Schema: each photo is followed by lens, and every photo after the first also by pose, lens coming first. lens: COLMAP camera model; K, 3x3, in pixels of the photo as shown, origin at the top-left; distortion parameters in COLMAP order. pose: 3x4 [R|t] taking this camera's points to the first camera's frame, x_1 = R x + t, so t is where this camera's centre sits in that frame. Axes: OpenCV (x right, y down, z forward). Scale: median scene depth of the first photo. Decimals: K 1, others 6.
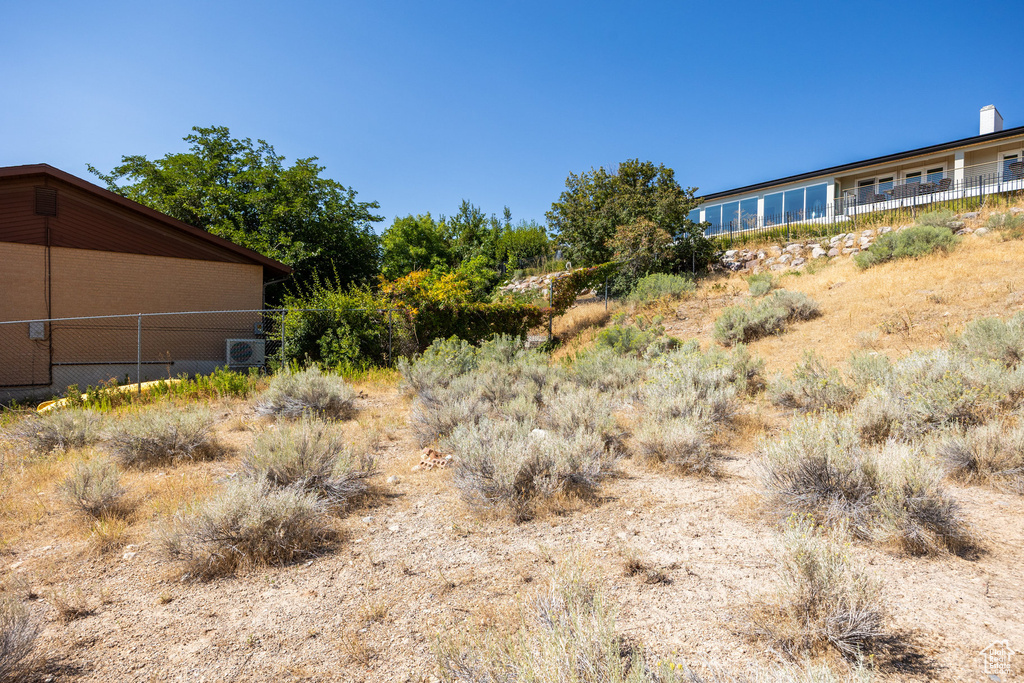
lens RADIAL K [[537.5, 0, 510.8], [0, 537.5, 348.5], [0, 0, 1]] dist [0.001030, -0.000123]
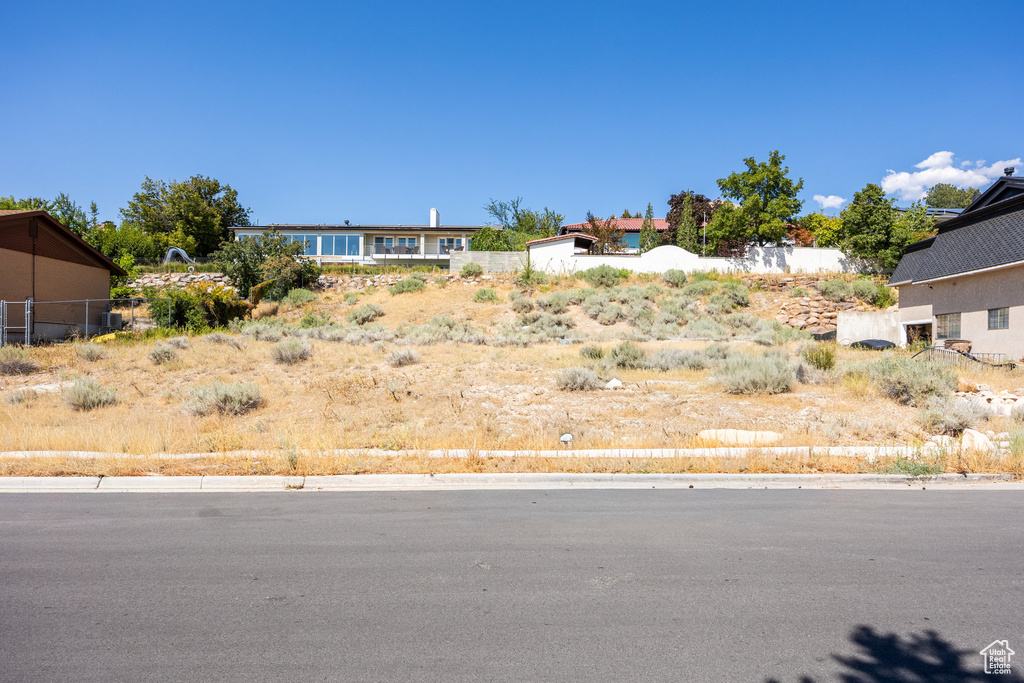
lens RADIAL K [[645.7, 0, 512.6], [0, 645.7, 344.9], [0, 0, 1]] dist [0.002748, 0.000308]
pose [[0.657147, 0.010519, 0.753689, -0.751831], [0.001761, 0.999878, -0.015490, 0.073665], [-0.753760, 0.011507, 0.657049, -0.823320]]
